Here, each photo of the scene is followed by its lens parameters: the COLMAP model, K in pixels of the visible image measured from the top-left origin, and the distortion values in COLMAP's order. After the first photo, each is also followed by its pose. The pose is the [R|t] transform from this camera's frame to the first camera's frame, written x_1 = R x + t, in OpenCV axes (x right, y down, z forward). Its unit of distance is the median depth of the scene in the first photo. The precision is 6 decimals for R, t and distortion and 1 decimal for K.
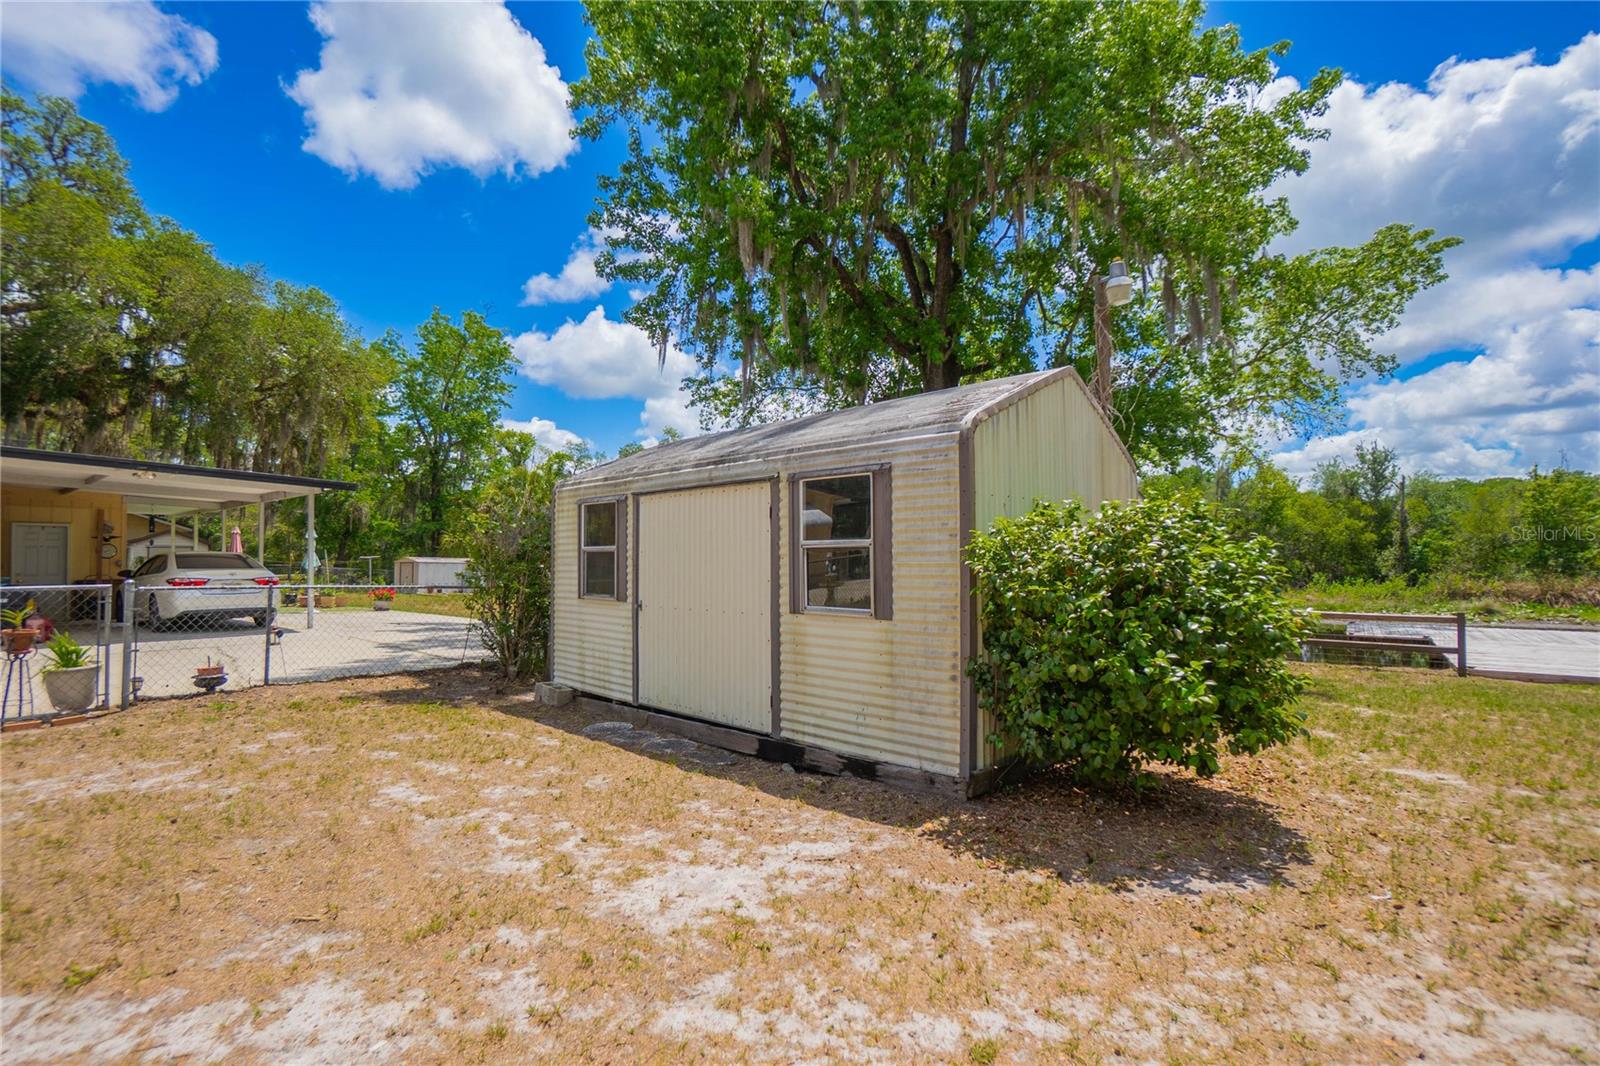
lens RADIAL K [[720.0, 0, 788.6], [0, 720.0, 543.1], [0, 0, 1]] dist [-0.026973, 0.000968]
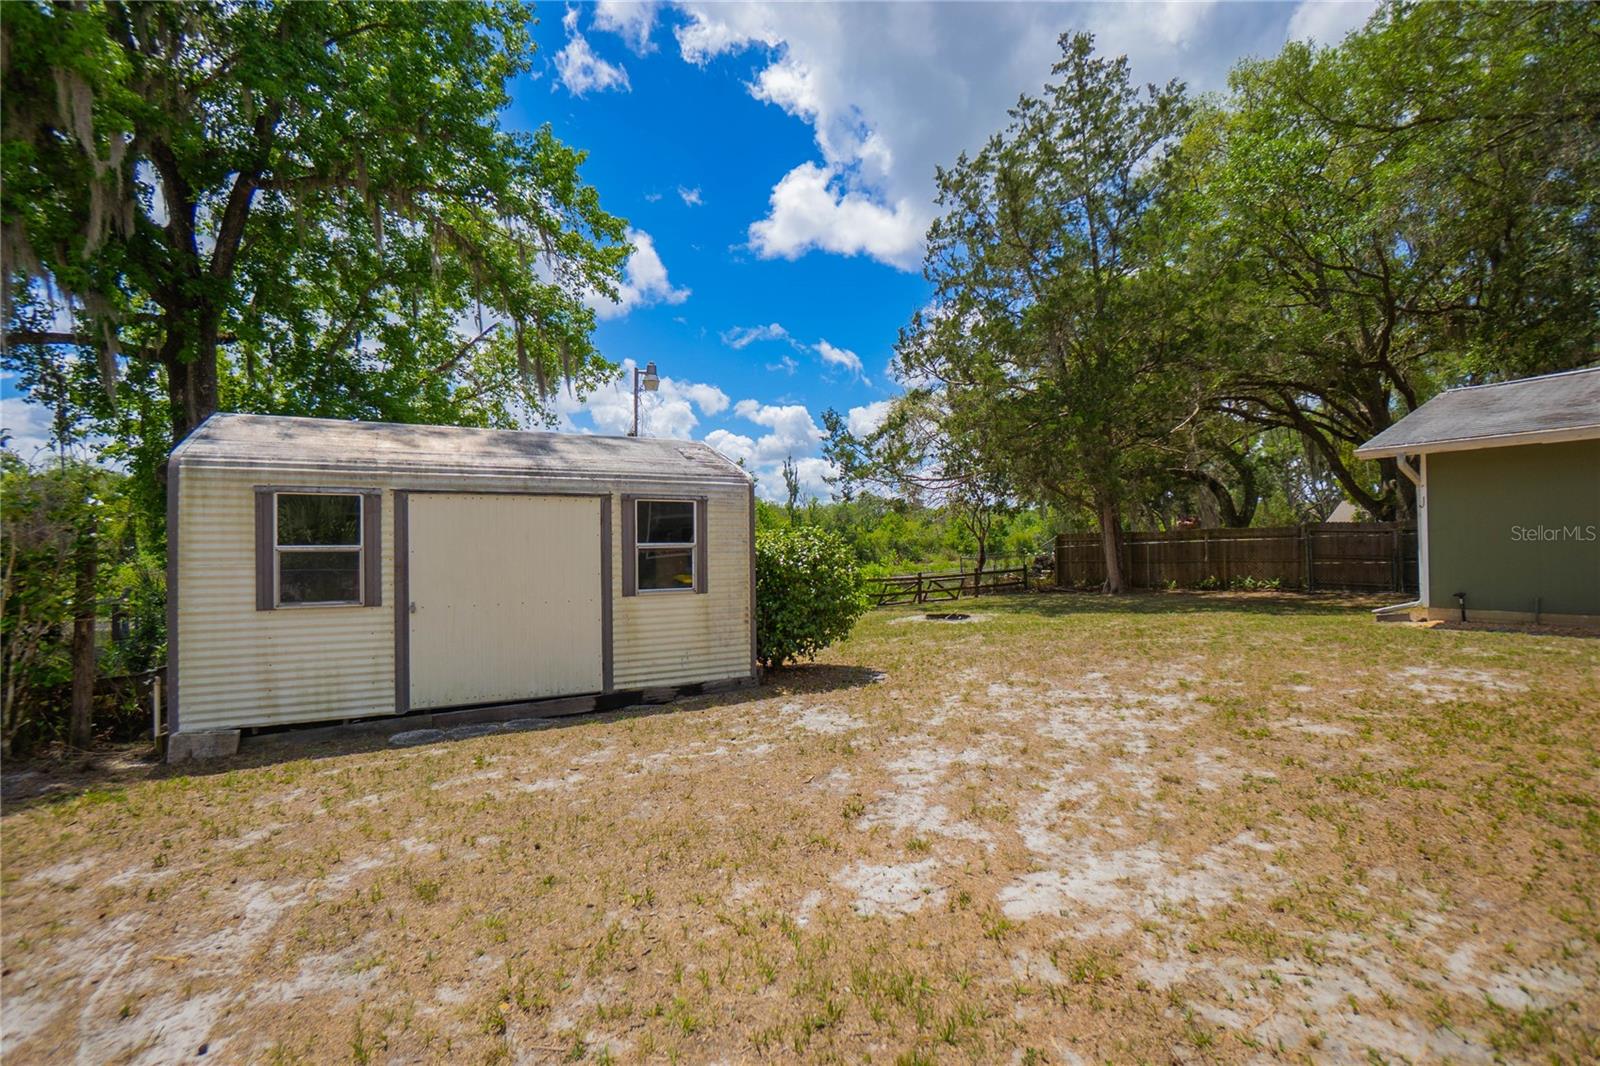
lens RADIAL K [[720.8, 0, 808.5], [0, 720.8, 541.8], [0, 0, 1]] dist [-0.038448, 0.000139]
pose [[0.271193, 0.011807, 0.962453, -1.264841], [-0.014572, 0.999861, -0.008160, -0.000406], [-0.962415, -0.011812, 0.271327, 0.309750]]
